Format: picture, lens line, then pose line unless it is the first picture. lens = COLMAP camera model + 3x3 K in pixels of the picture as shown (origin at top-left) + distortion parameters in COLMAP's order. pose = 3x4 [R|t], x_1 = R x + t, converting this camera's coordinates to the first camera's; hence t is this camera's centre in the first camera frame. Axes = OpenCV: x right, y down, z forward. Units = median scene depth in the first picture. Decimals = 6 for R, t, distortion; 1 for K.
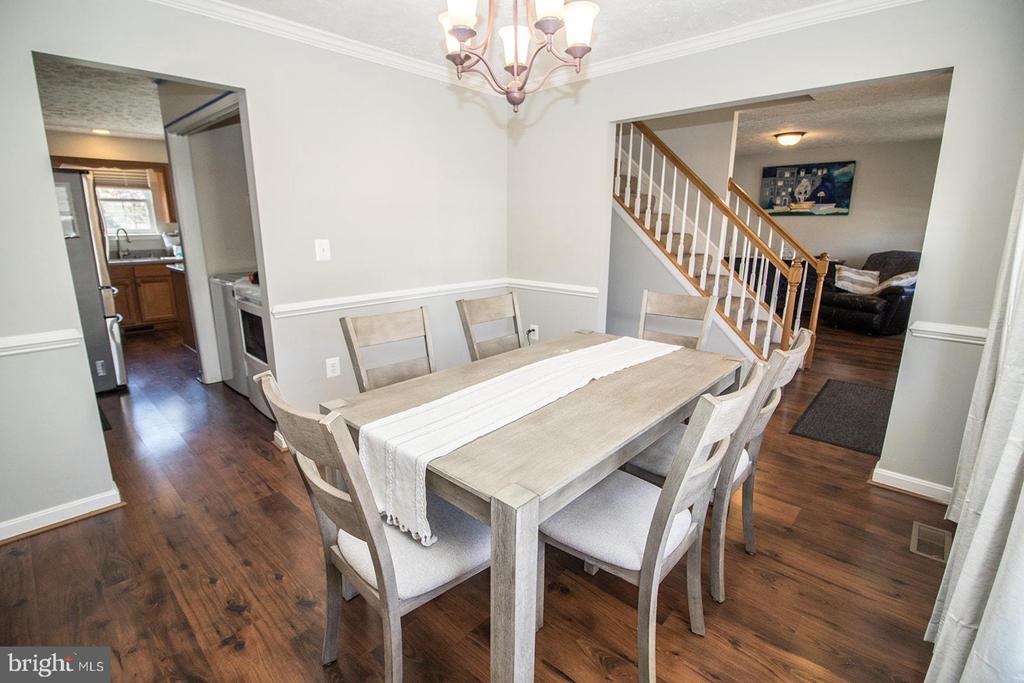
lens RADIAL K [[471.1, 0, 505.9], [0, 471.1, 337.8], [0, 0, 1]] dist [-0.001783, -0.012226]
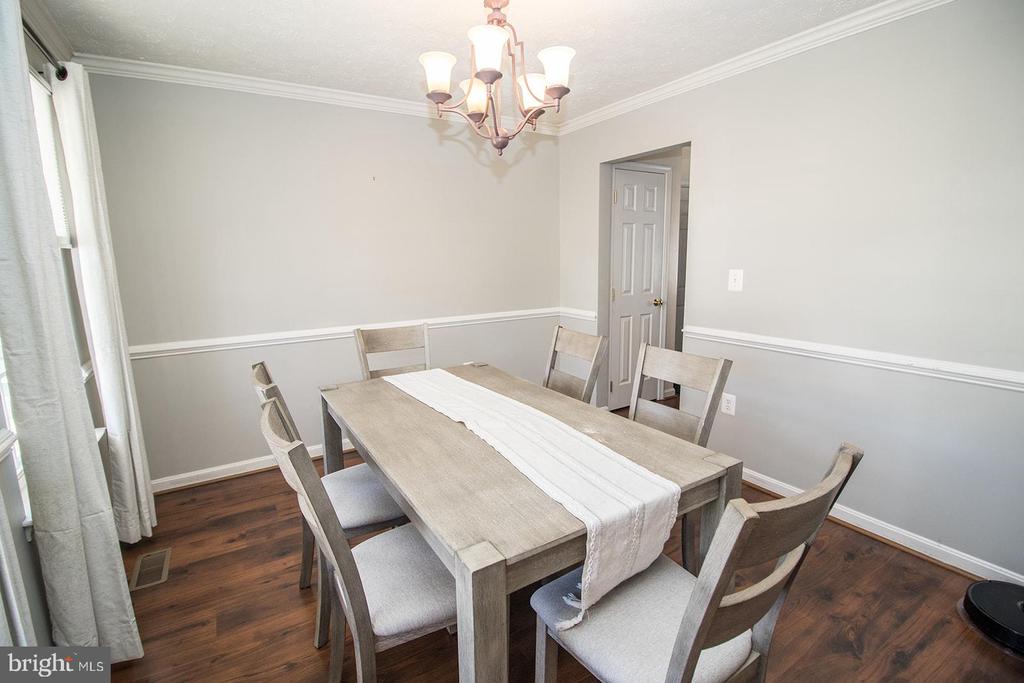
lens RADIAL K [[471.1, 0, 509.7], [0, 471.1, 338.7], [0, 0, 1]] dist [-0.001783, -0.012226]
pose [[-0.274170, 0.169114, -0.946695, 0.894126], [-0.208103, 0.950659, 0.230090, -0.268288], [0.938895, 0.260093, -0.225449, 1.108840]]
